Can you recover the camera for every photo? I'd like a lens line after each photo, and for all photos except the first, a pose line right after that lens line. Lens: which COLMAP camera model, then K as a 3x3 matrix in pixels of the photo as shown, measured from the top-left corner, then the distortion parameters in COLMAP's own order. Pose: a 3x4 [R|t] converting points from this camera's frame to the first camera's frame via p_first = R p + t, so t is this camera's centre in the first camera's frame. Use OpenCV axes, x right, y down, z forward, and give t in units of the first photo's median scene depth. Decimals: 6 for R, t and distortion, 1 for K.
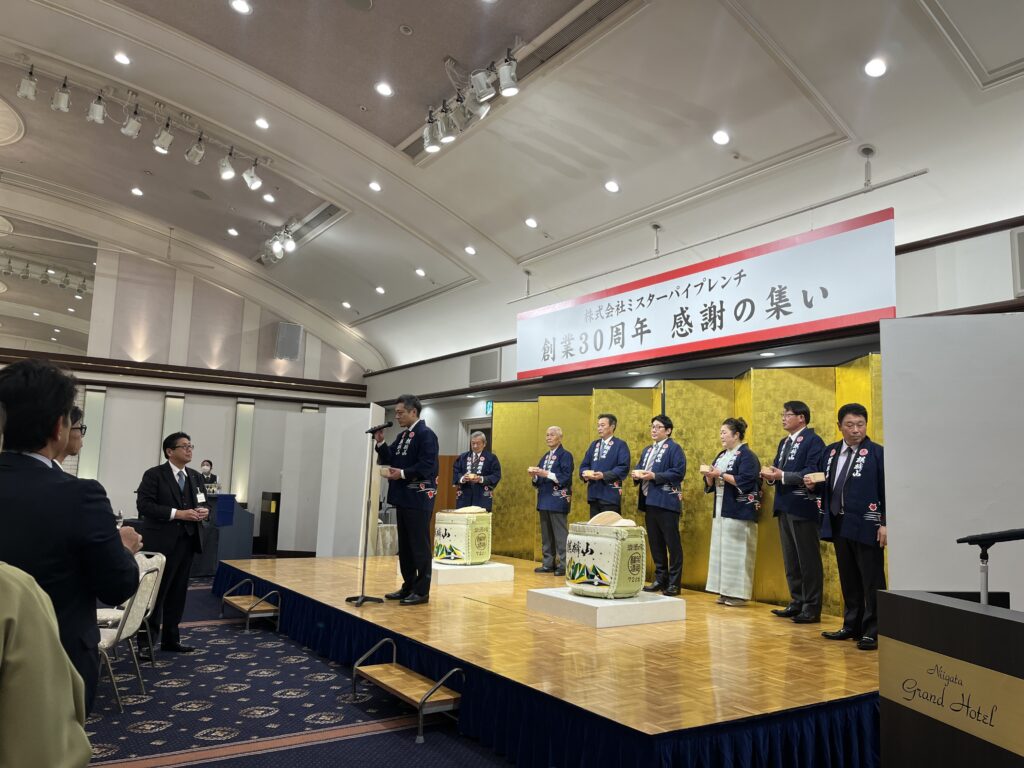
lens RADIAL K [[784.6, 0, 521.8], [0, 784.6, 392.8], [0, 0, 1]] dist [0.047669, -0.033417]
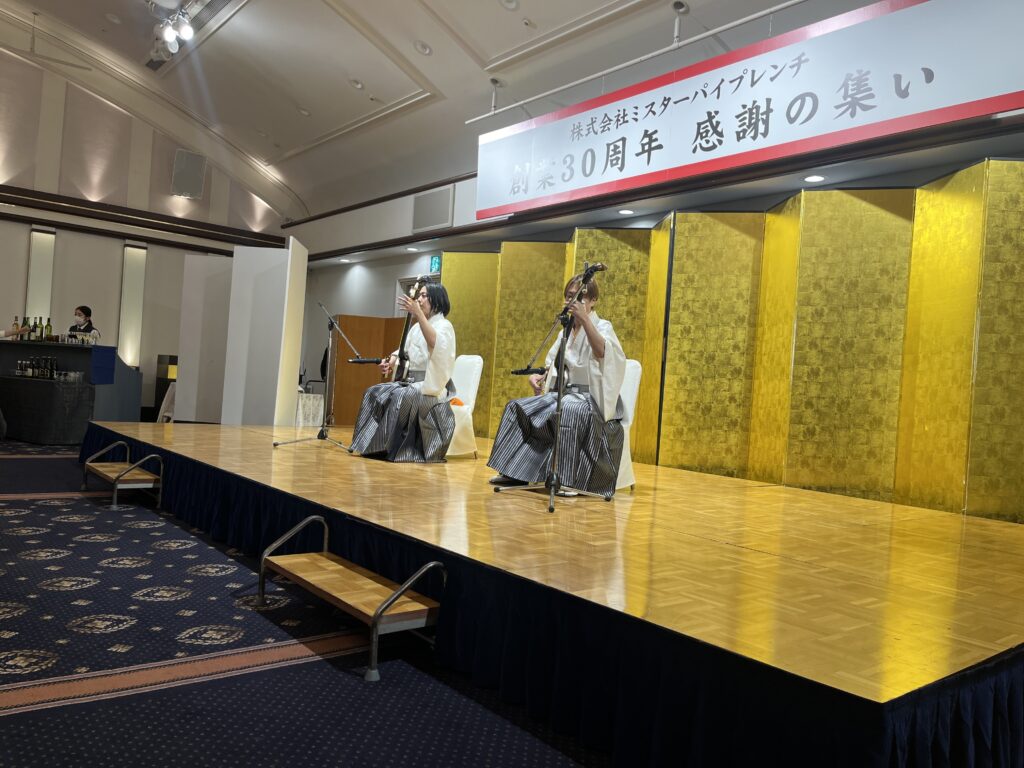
lens RADIAL K [[784.6, 0, 513.2], [0, 784.6, 390.9], [0, 0, 1]] dist [0.047669, -0.033417]
pose [[0.995160, 0.038822, 0.090271, -0.046288], [-0.049462, 0.991687, 0.118788, 0.080944], [-0.084909, -0.122678, 0.988808, 0.232107]]
